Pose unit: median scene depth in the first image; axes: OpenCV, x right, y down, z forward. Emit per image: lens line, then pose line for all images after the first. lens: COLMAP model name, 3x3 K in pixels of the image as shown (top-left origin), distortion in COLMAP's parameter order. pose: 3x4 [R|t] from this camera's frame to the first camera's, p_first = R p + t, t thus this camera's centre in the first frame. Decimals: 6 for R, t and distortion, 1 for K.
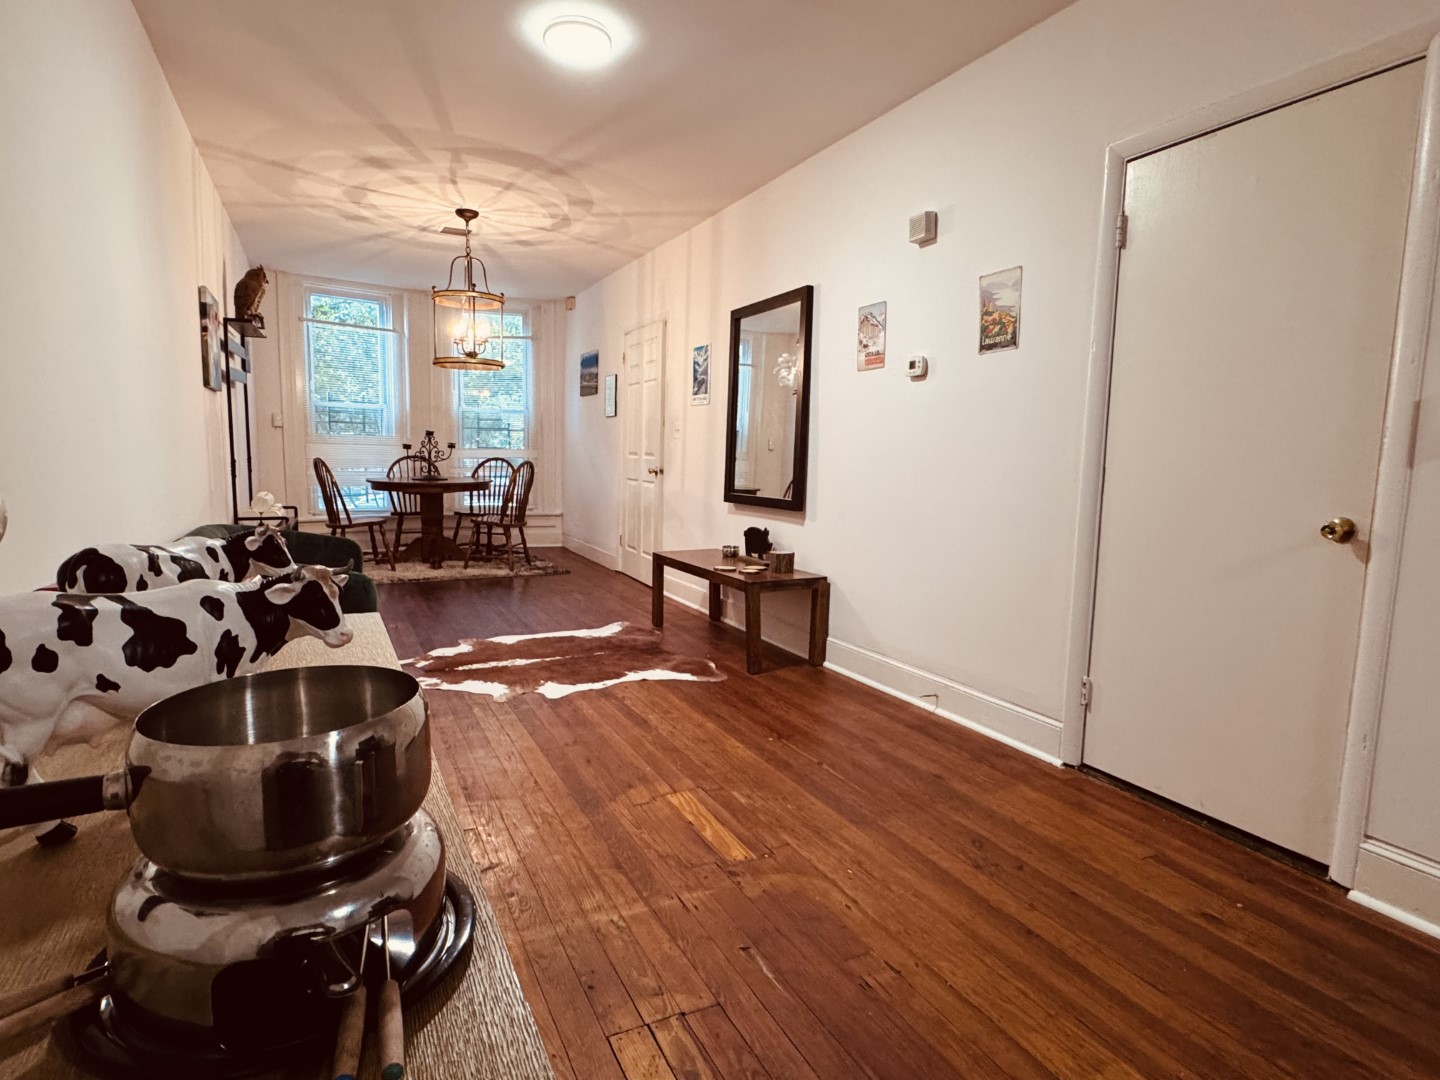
lens RADIAL K [[776.8, 0, 714.0], [0, 776.8, 545.9], [0, 0, 1]] dist [0.005159, 0.000768]
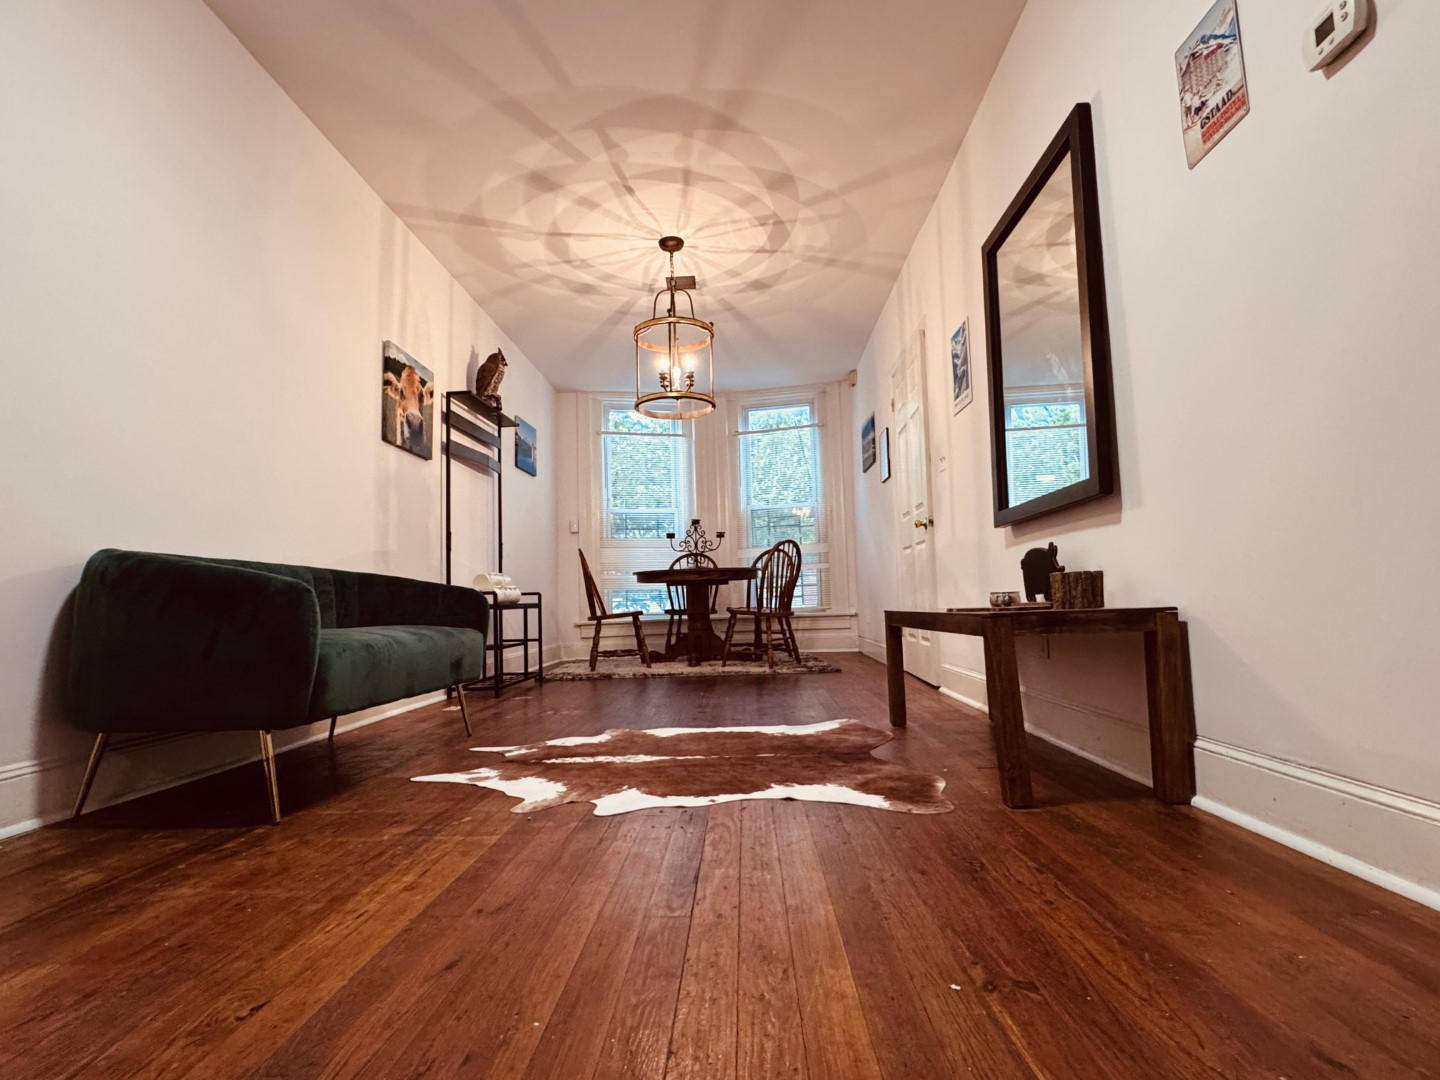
lens RADIAL K [[711.5, 0, 719.5], [0, 711.5, 545.2], [0, 0, 1]] dist [-0.001985, -0.000686]
pose [[0.877229, -0.086845, -0.472151, 0.097623], [-0.009645, 0.980115, -0.198197, 0.081822], [0.479975, 0.178418, 0.858948, 0.435672]]
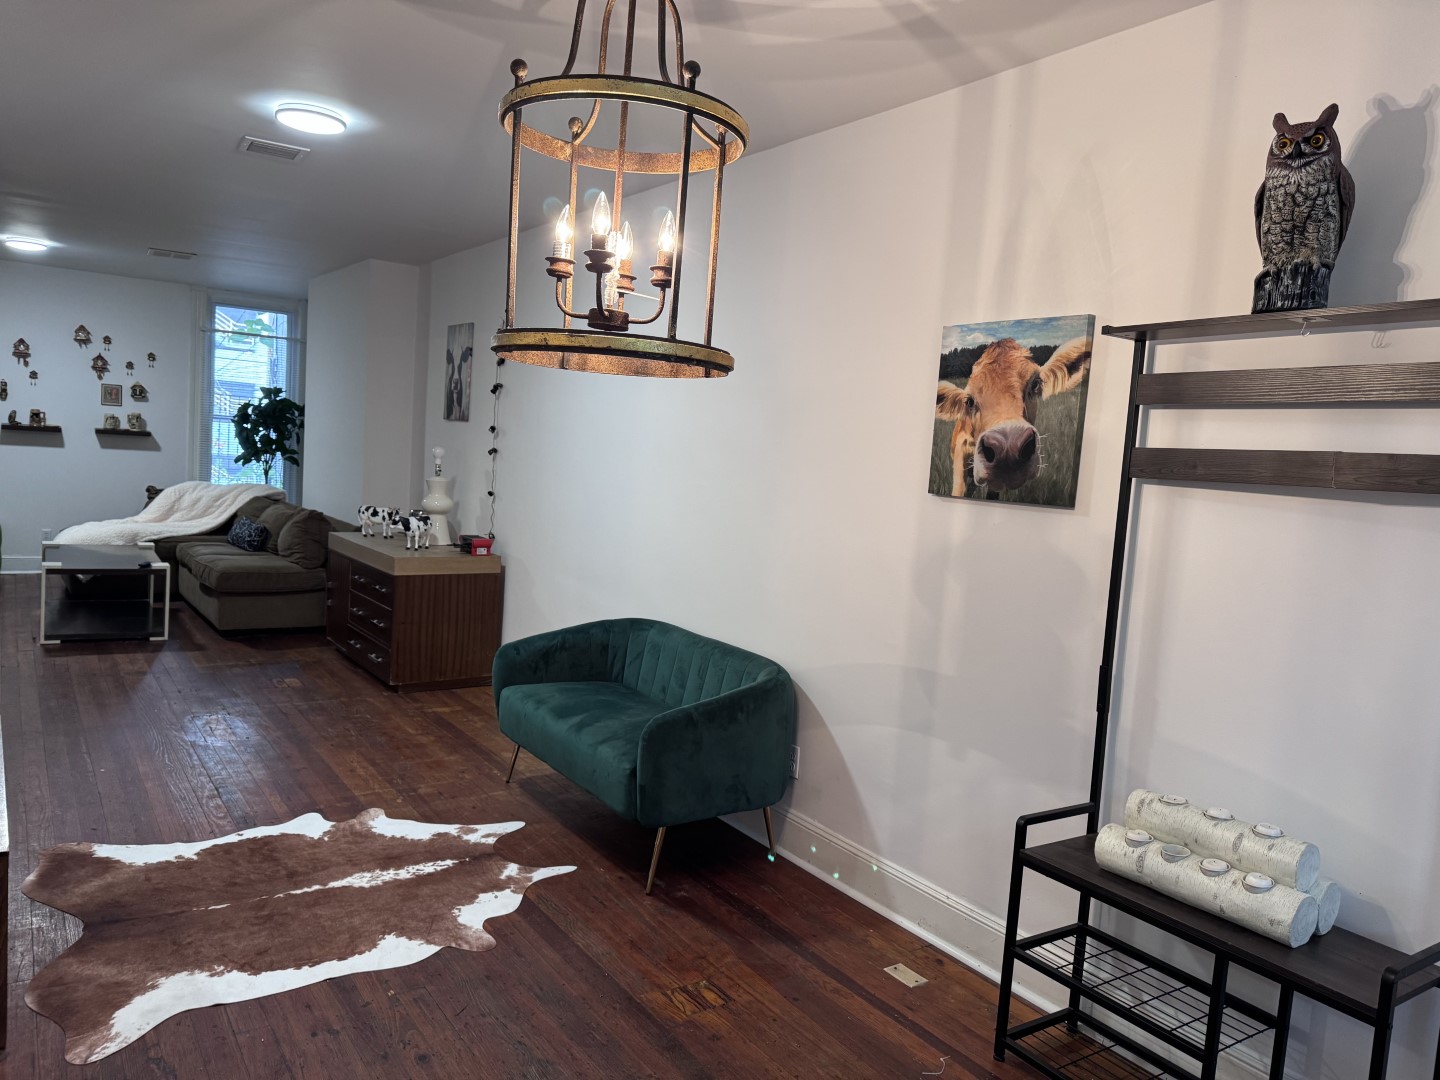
lens RADIAL K [[1033.7, 0, 719.0], [0, 1033.7, 543.3], [0, 0, 1]] dist [0.006875, -0.002105]
pose [[-0.985646, -0.074030, -0.151727, -0.348737], [-0.105550, 0.971642, 0.211591, -0.294943], [0.131760, 0.224568, -0.965509, 1.611470]]
